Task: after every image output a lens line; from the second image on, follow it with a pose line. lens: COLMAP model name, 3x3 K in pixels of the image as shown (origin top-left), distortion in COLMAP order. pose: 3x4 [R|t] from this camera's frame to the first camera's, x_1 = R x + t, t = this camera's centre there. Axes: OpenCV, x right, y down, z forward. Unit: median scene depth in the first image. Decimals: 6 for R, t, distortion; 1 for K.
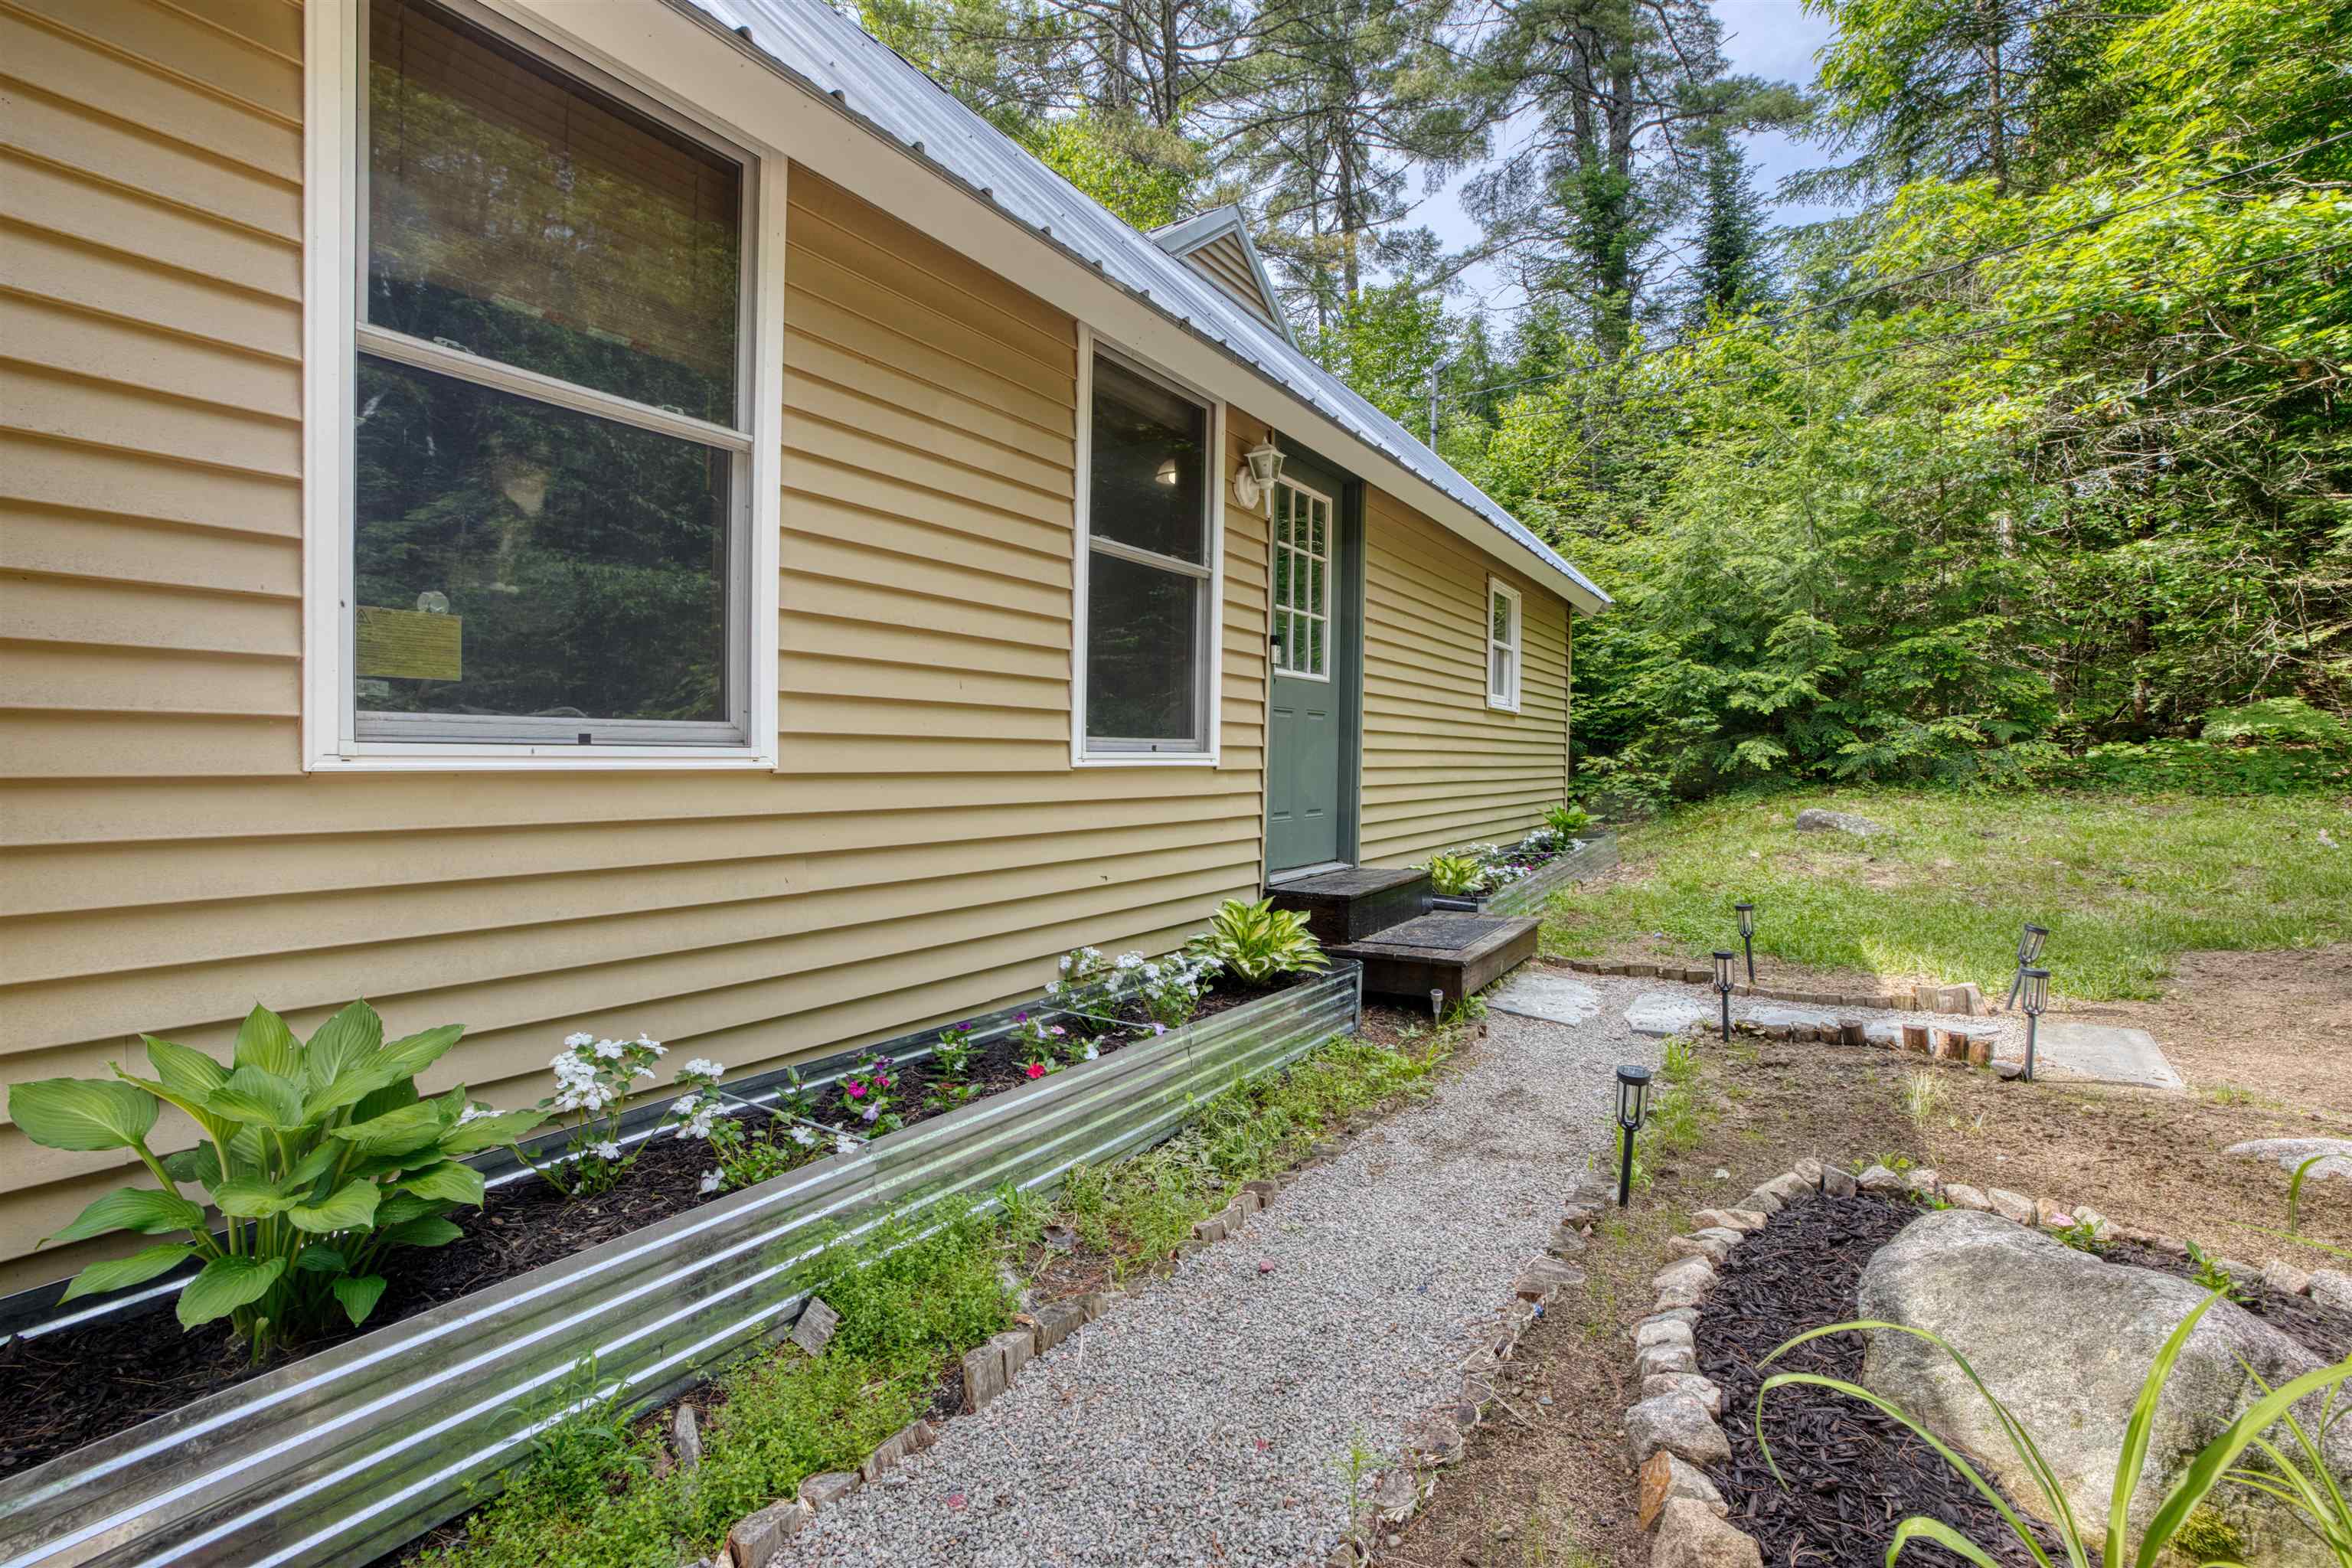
lens RADIAL K [[1005.4, 0, 1182.5], [0, 1005.4, 774.0], [0, 0, 1]] dist [-0.045747, 0.017620]
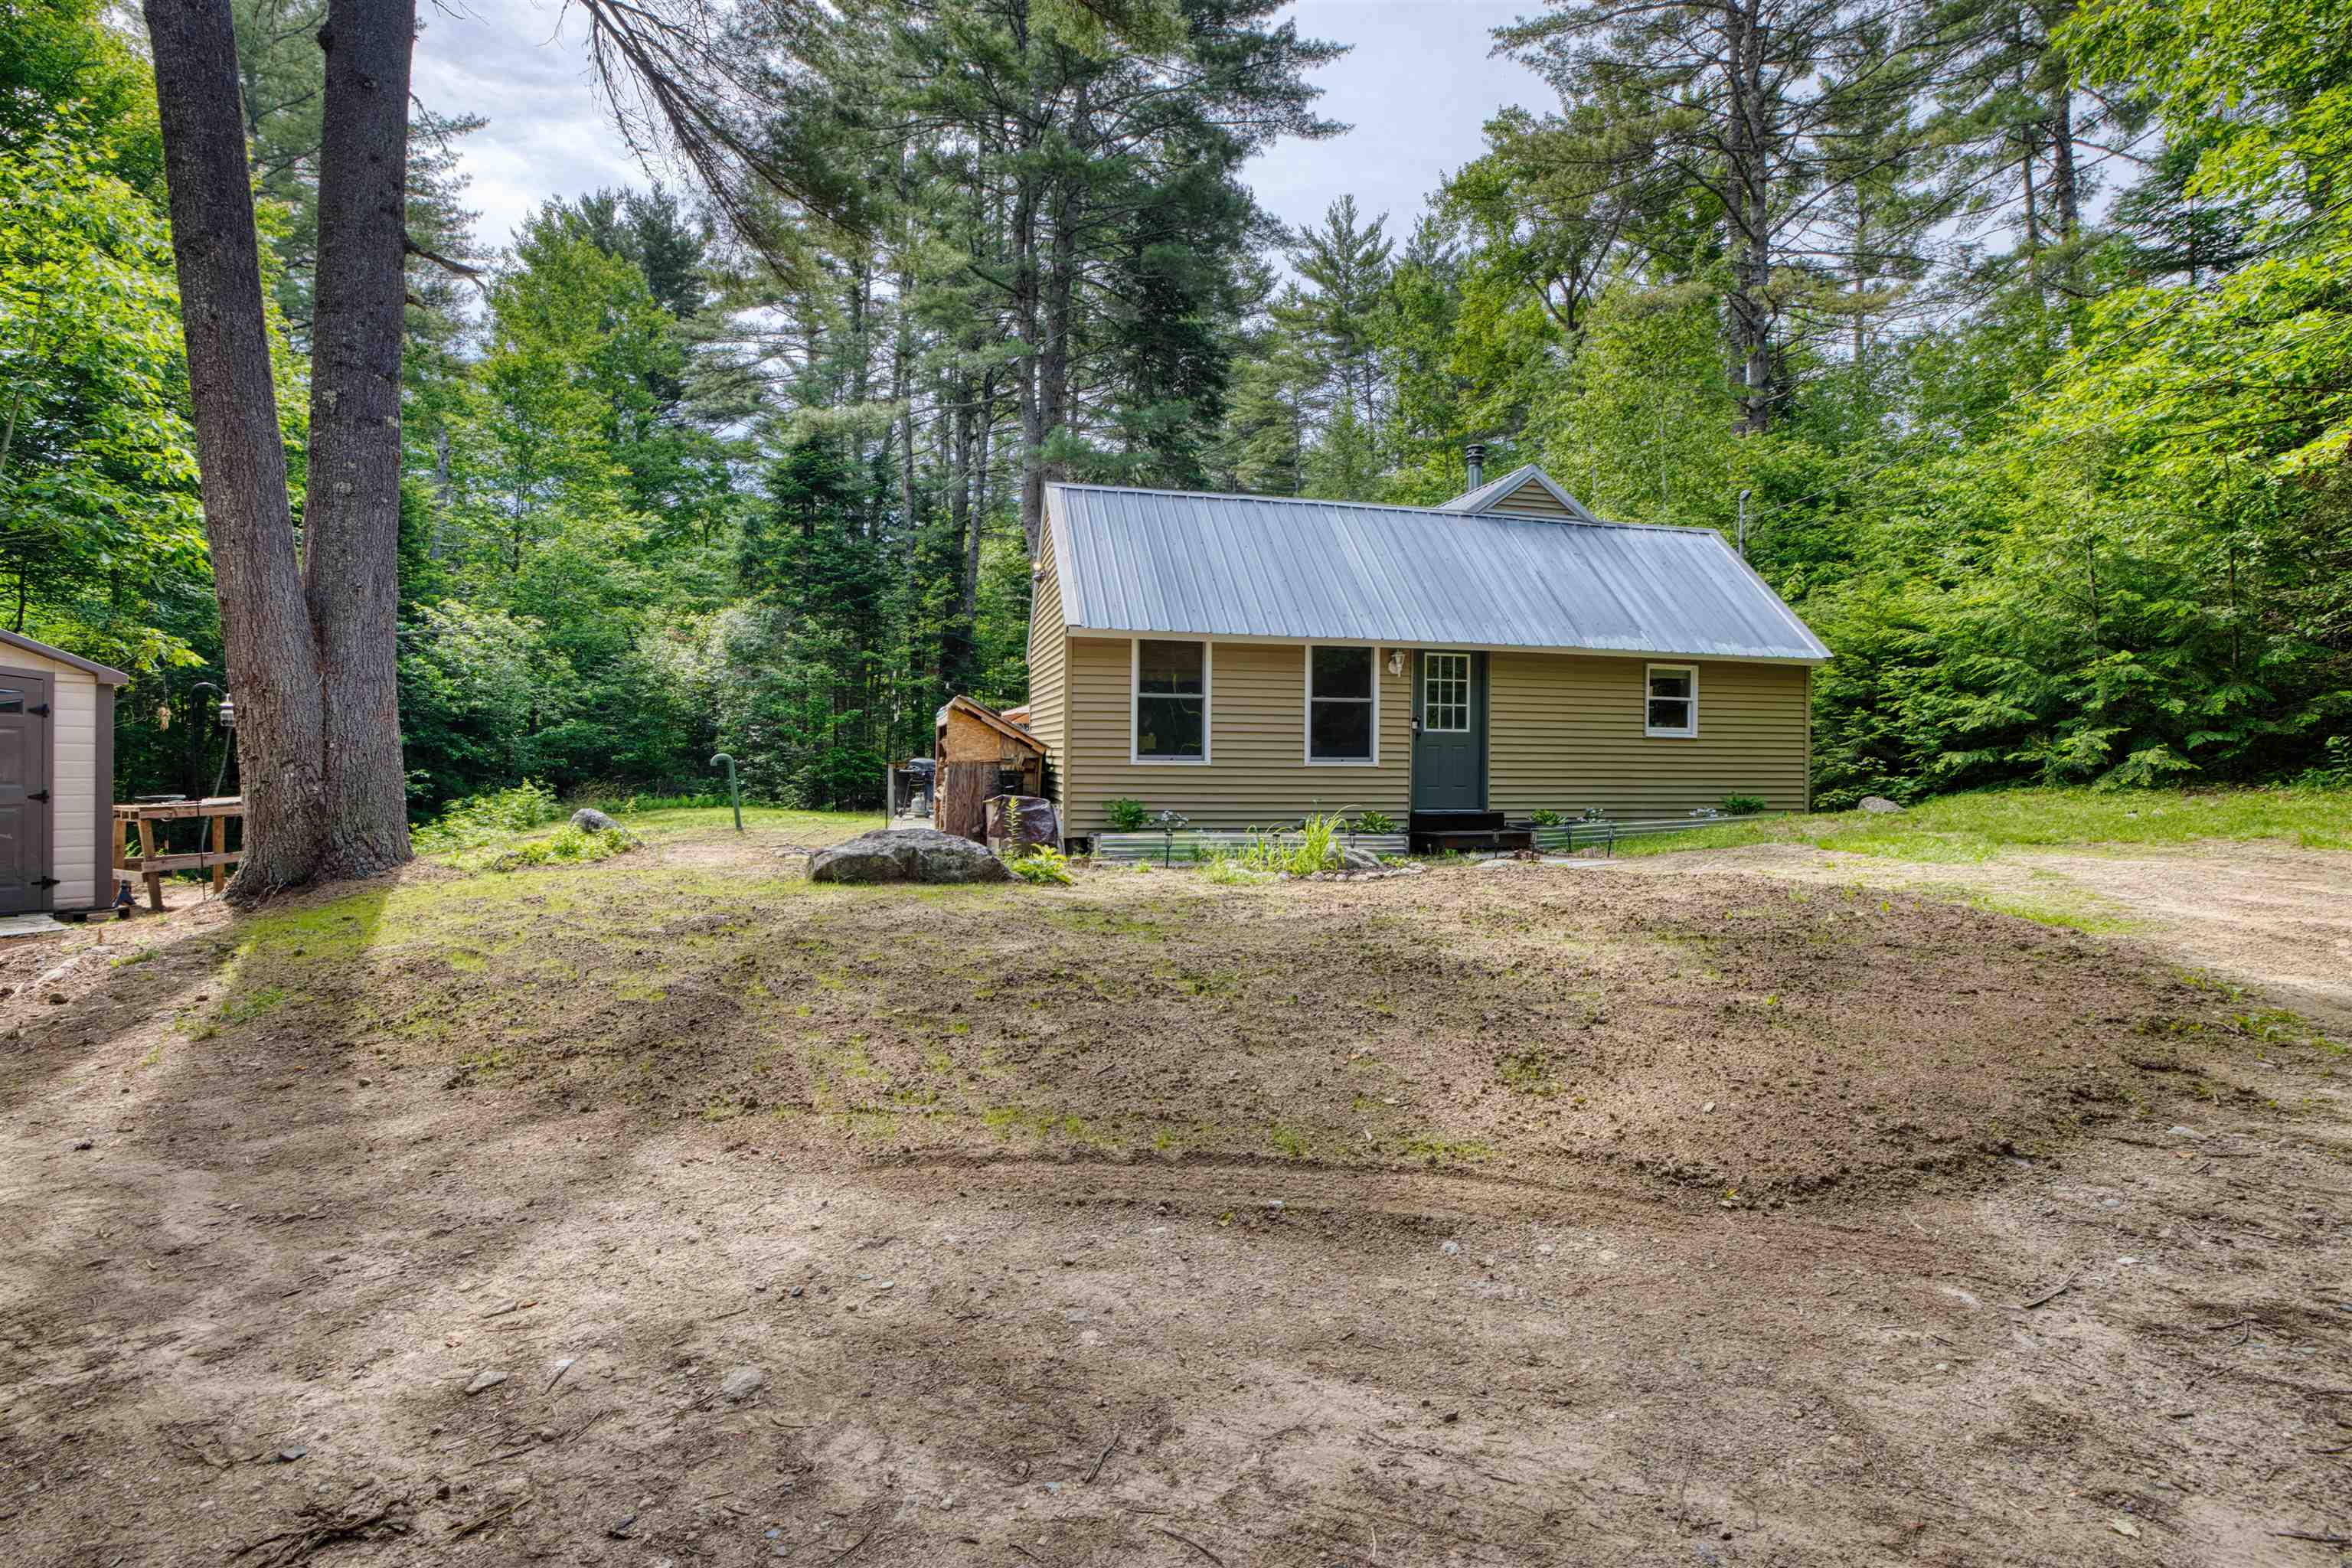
lens RADIAL K [[1132.4, 0, 1166.5], [0, 1132.4, 767.3], [0, 0, 1]] dist [-0.013576, 0.000809]
pose [[0.728805, -0.000761, -0.684721, 2.167407], [-0.014266, 0.999765, -0.016296, 0.066313], [0.684573, 0.021645, 0.728623, -2.117207]]
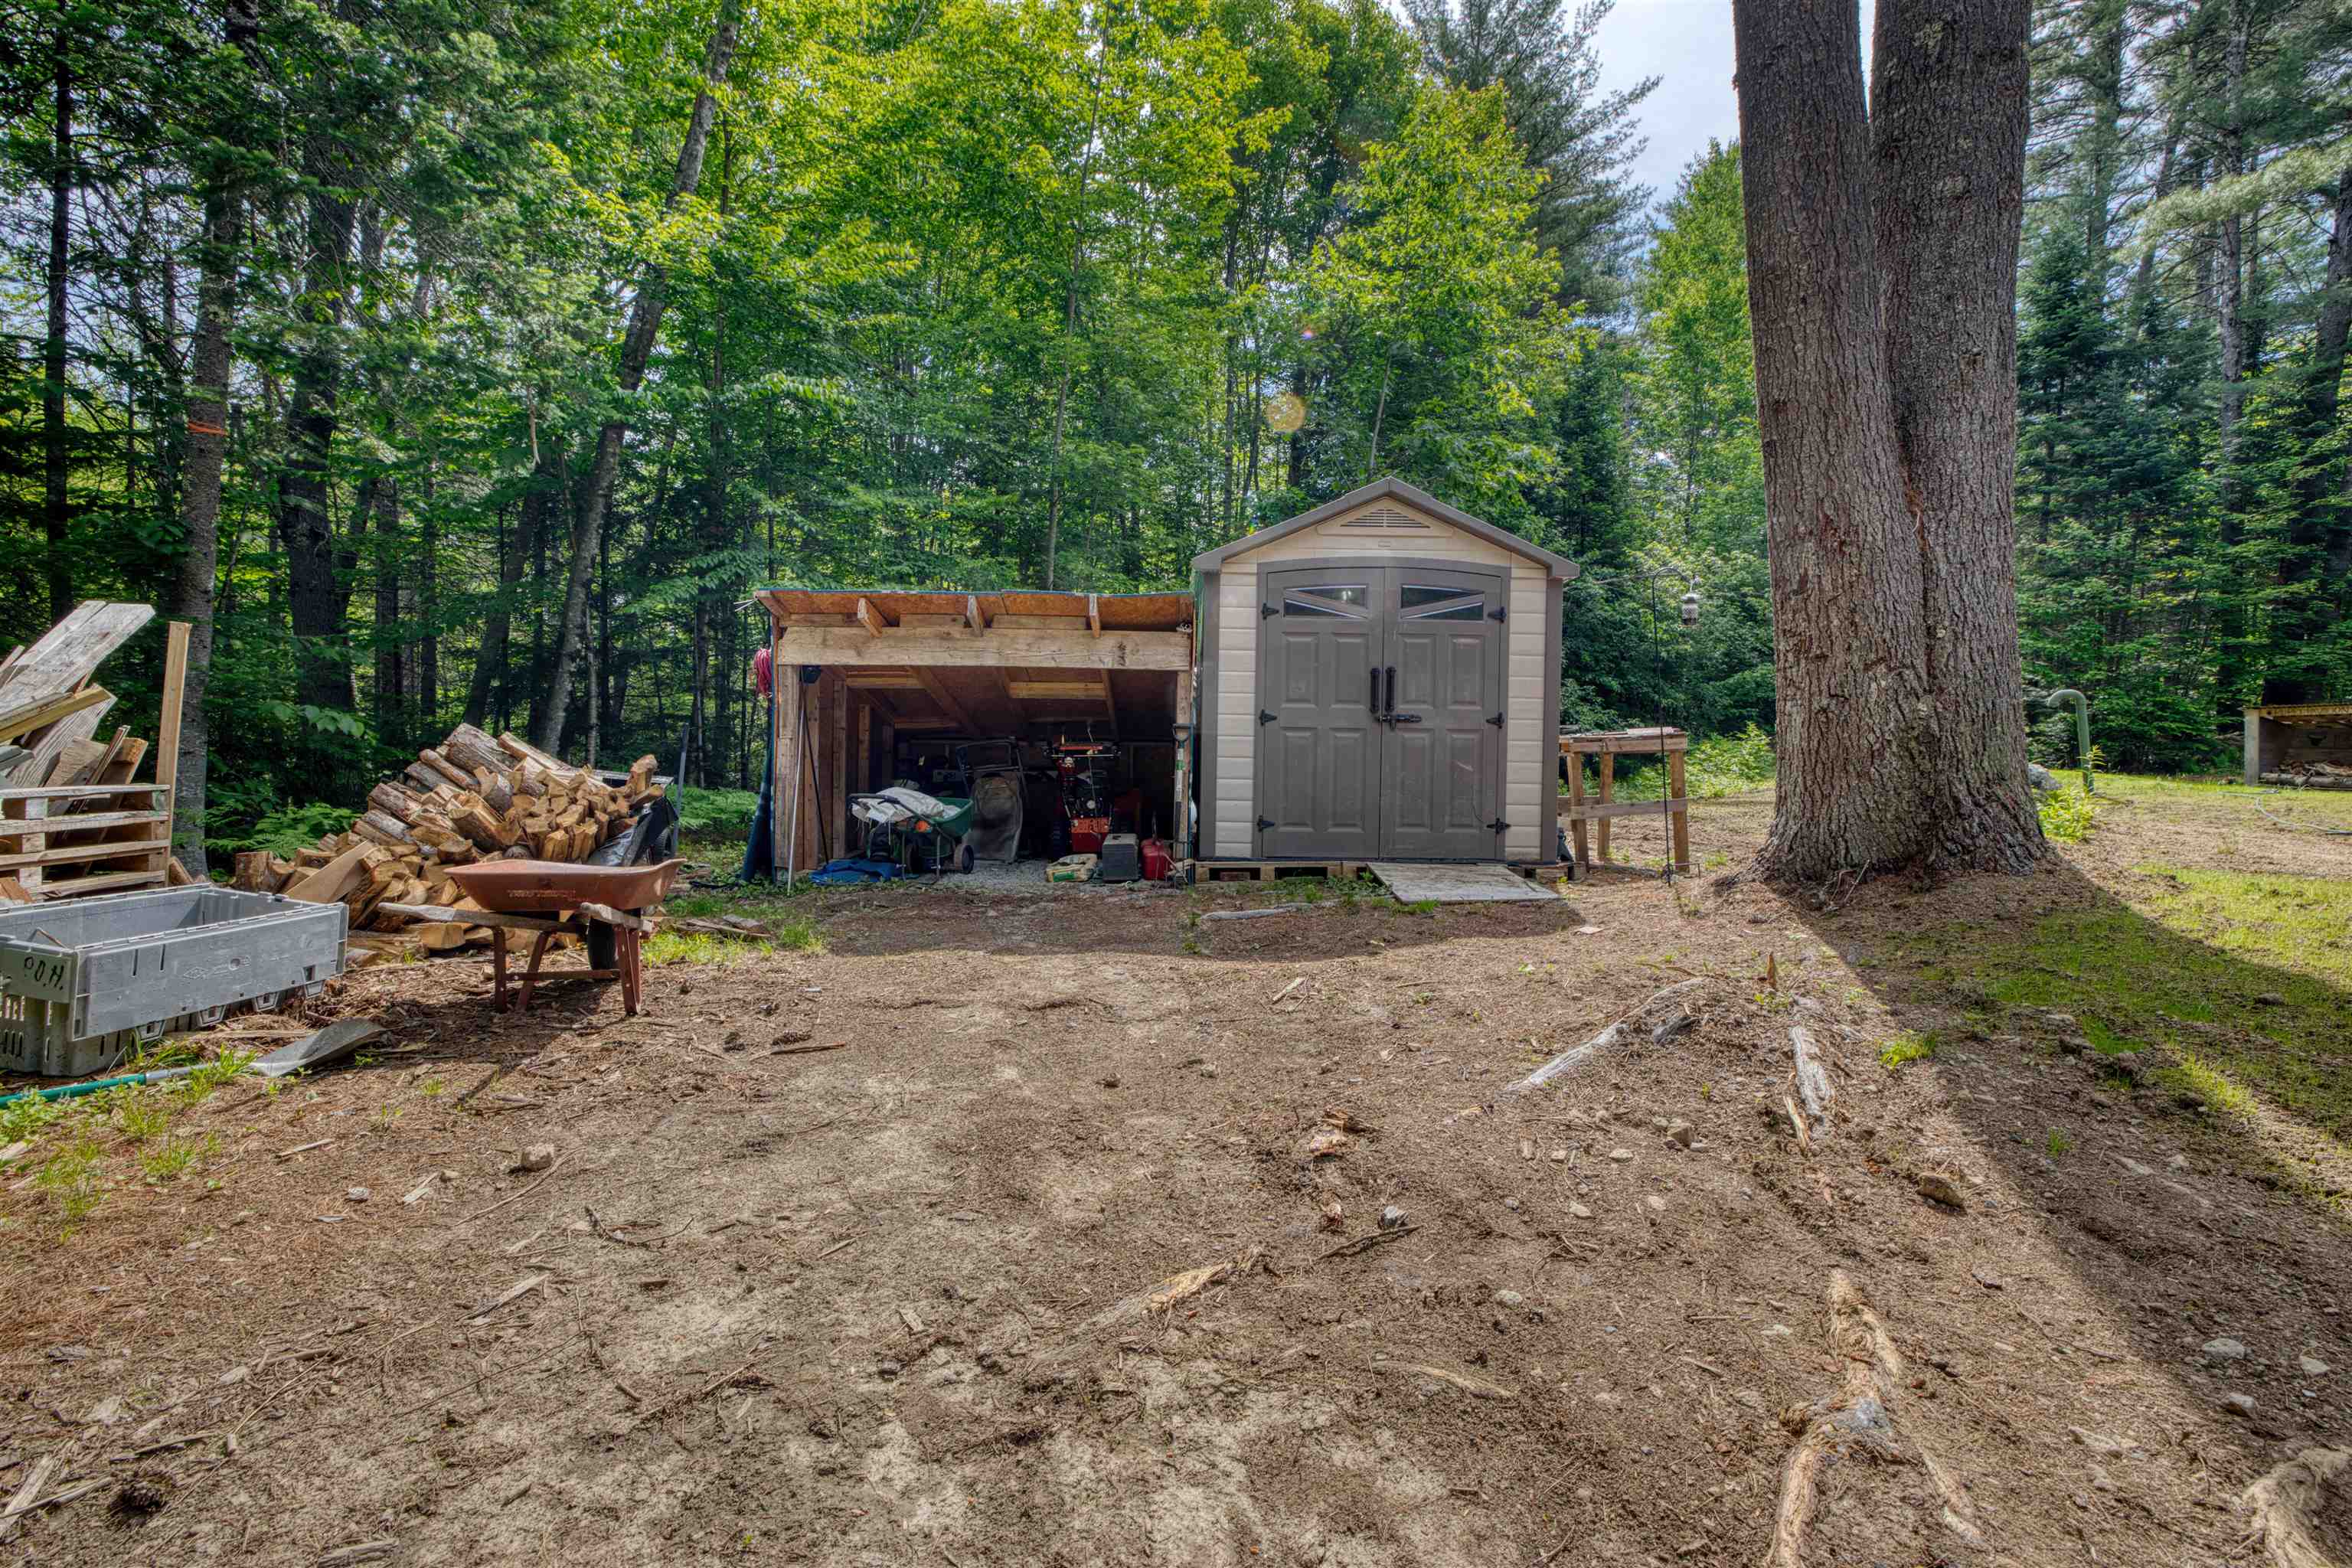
lens RADIAL K [[1005.4, 0, 1182.5], [0, 1005.4, 774.0], [0, 0, 1]] dist [-0.045747, 0.017620]
pose [[-0.091097, 0.050882, -0.994541, 0.474366], [-0.024601, 0.998274, 0.053327, 0.141344], [0.995538, 0.029325, -0.089689, -2.425099]]
